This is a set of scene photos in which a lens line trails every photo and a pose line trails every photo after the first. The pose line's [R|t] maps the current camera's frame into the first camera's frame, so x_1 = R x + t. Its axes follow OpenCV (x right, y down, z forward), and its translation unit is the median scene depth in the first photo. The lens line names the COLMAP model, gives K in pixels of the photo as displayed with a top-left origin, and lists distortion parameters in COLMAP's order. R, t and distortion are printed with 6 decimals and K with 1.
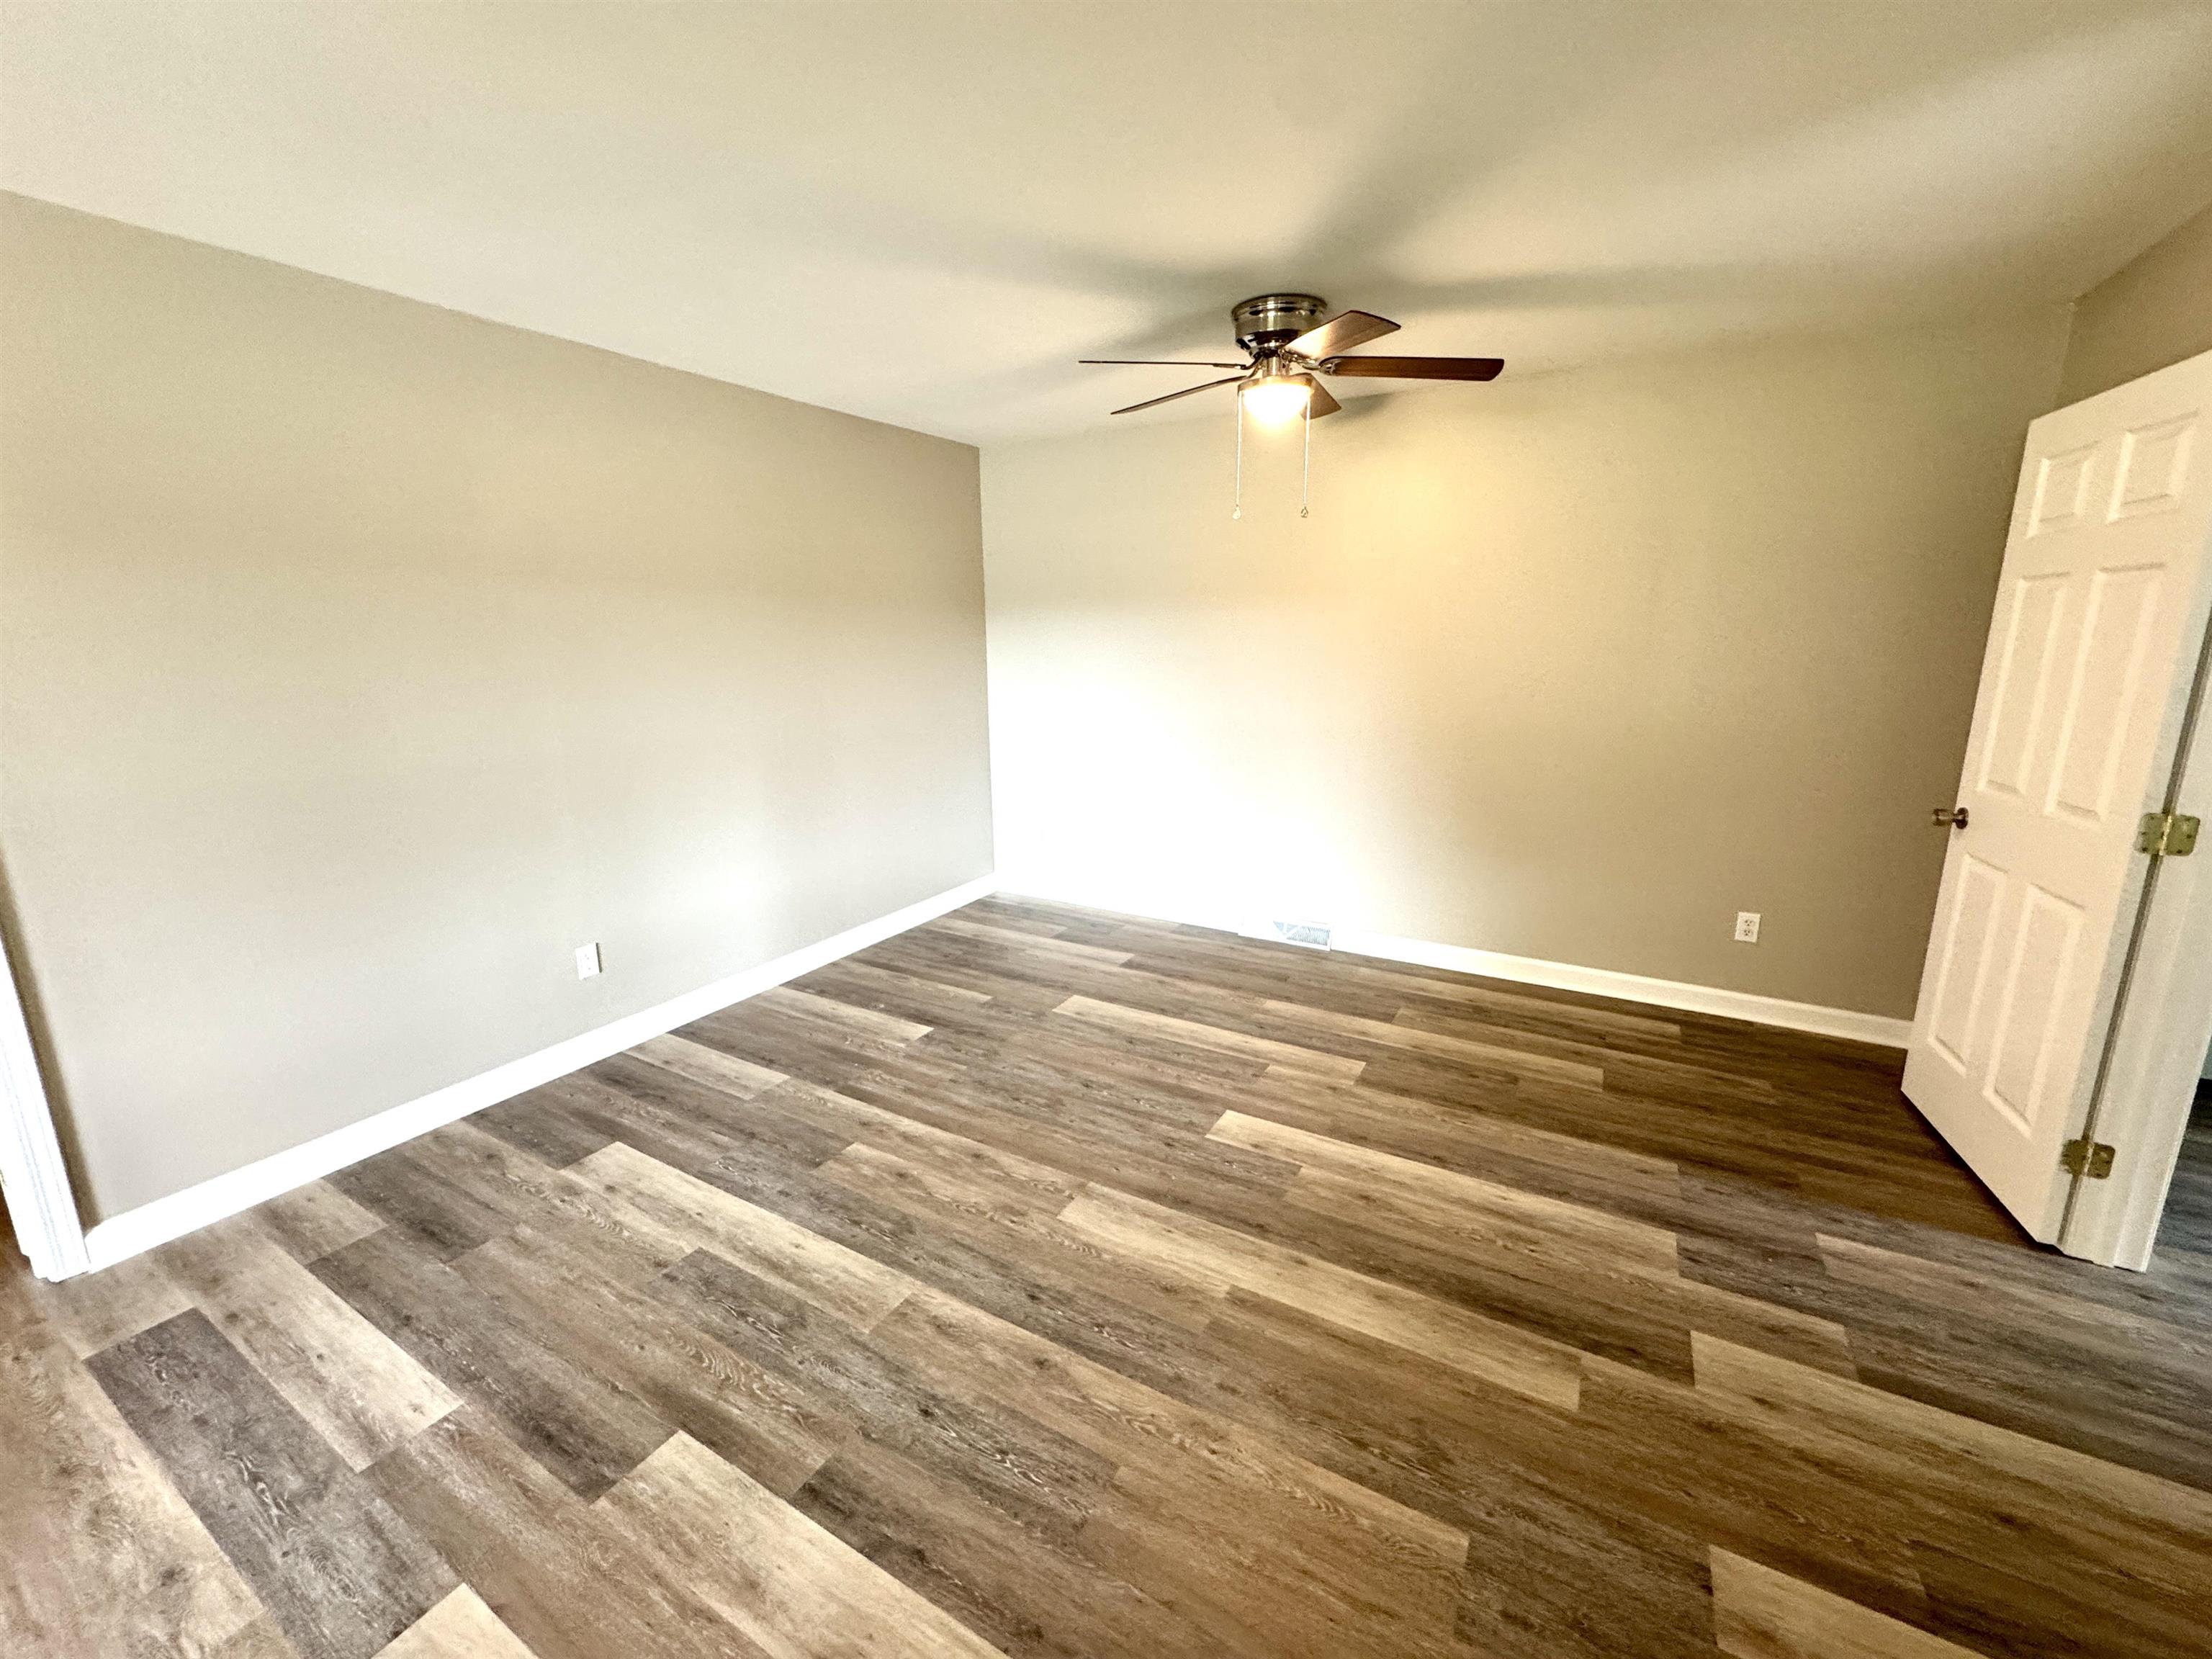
lens RADIAL K [[889.1, 0, 1111.3], [0, 889.1, 821.0], [0, 0, 1]] dist [-0.002650, 0.000286]
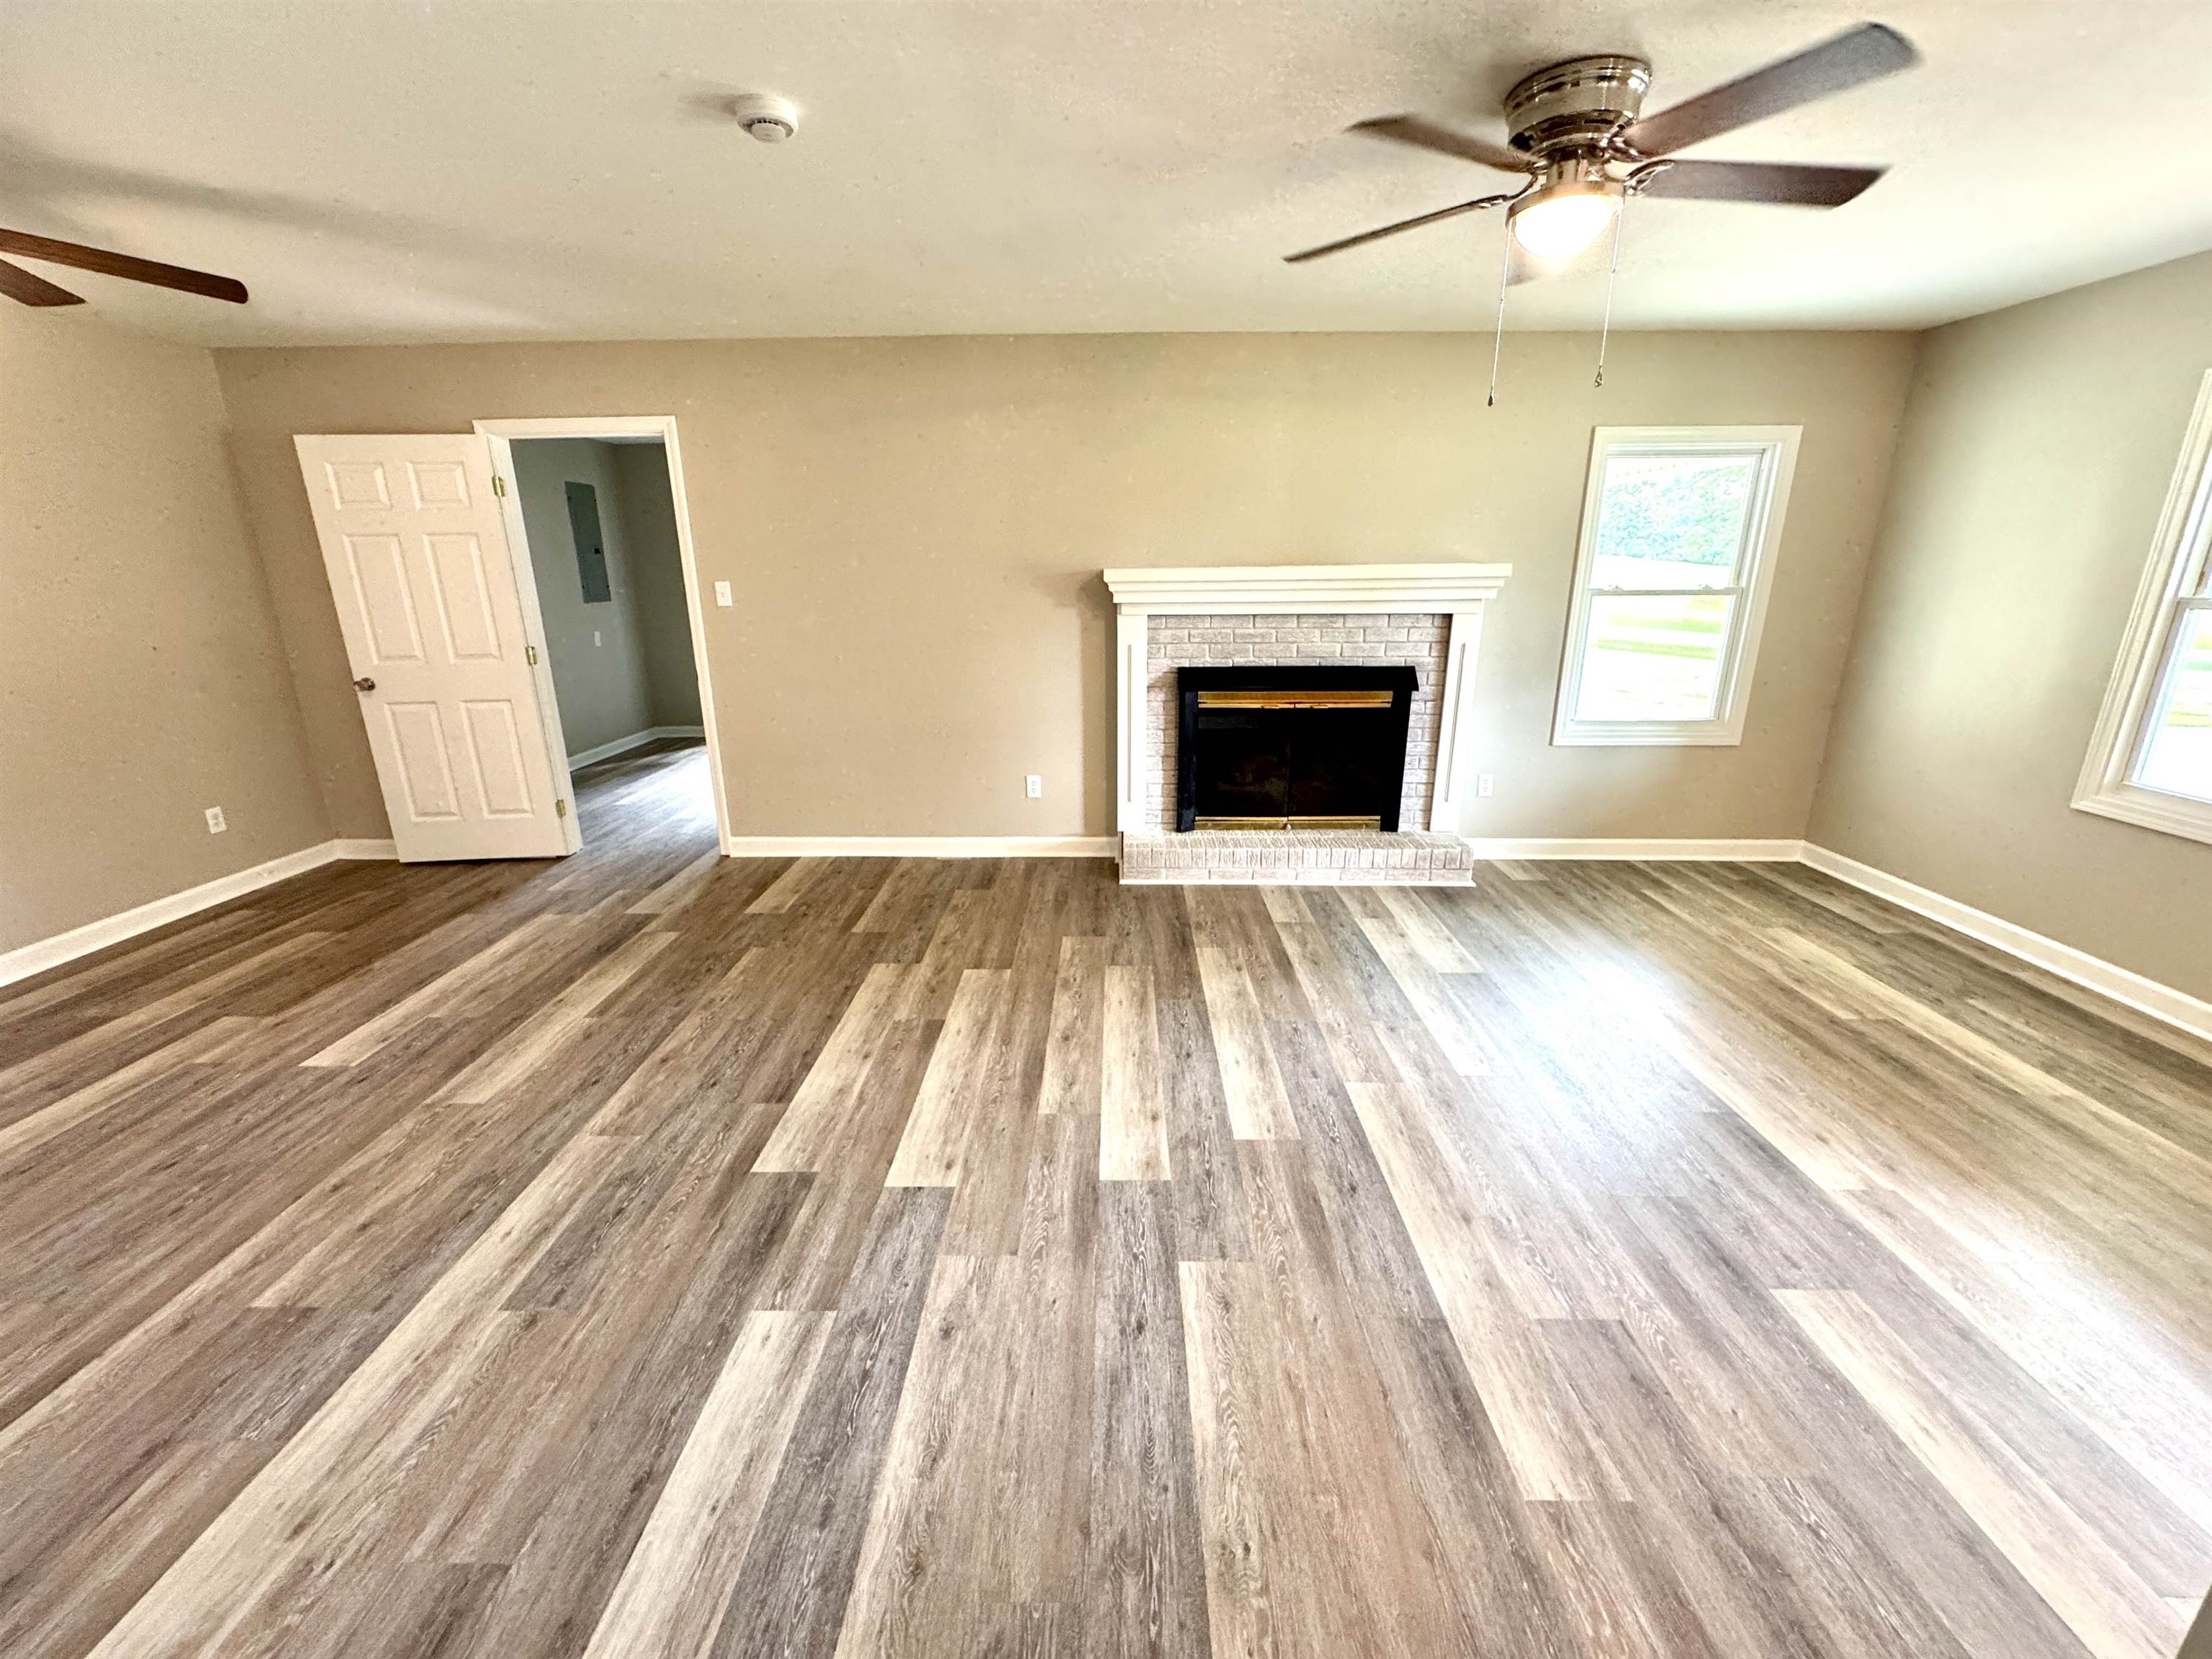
lens RADIAL K [[889.1, 0, 1098.2], [0, 889.1, 819.6], [0, 0, 1]] dist [-0.002650, 0.000286]
pose [[-0.483096, -0.233565, 0.843840, -1.194772], [0.195526, 0.910647, 0.363995, -0.115007], [-0.853457, 0.340837, -0.394262, 0.626043]]
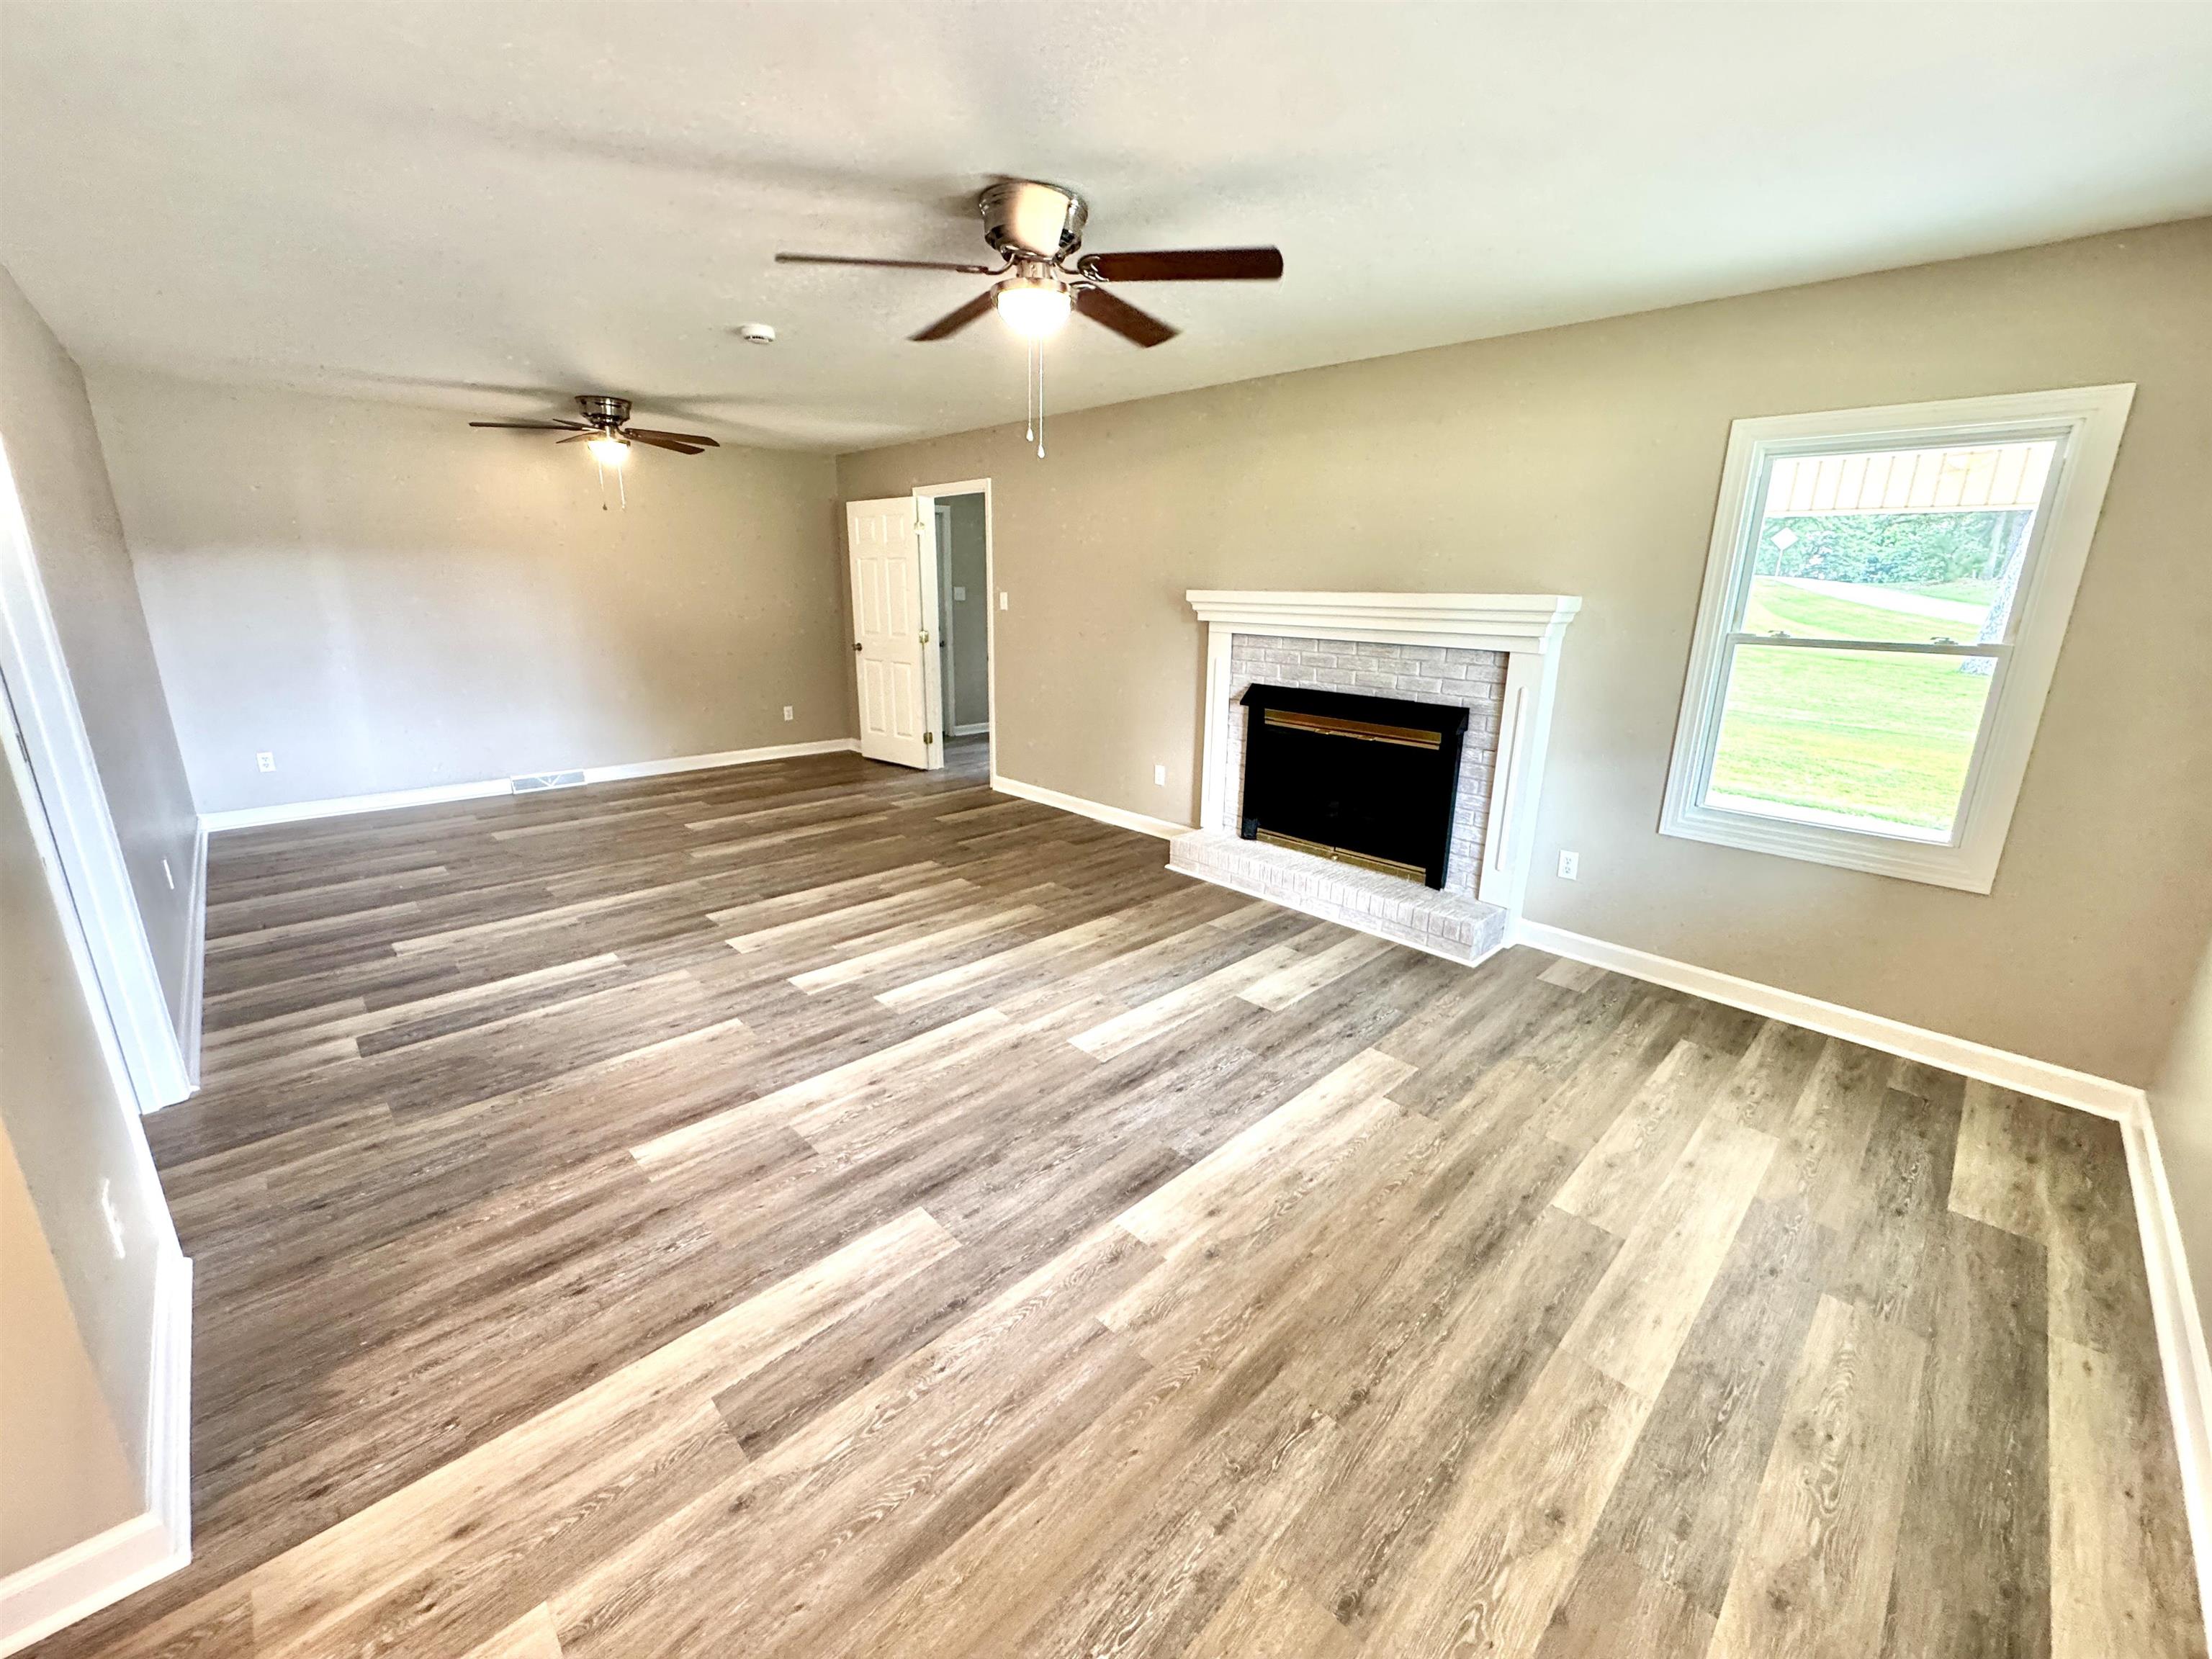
lens RADIAL K [[889.1, 0, 1097.6], [0, 889.1, 816.0], [0, 0, 1]] dist [-0.002650, 0.000286]
pose [[0.281751, -0.237719, 0.929573, -1.611322], [0.188731, 0.963626, 0.189224, 0.128045], [-0.940743, 0.122126, 0.316367, -0.528278]]
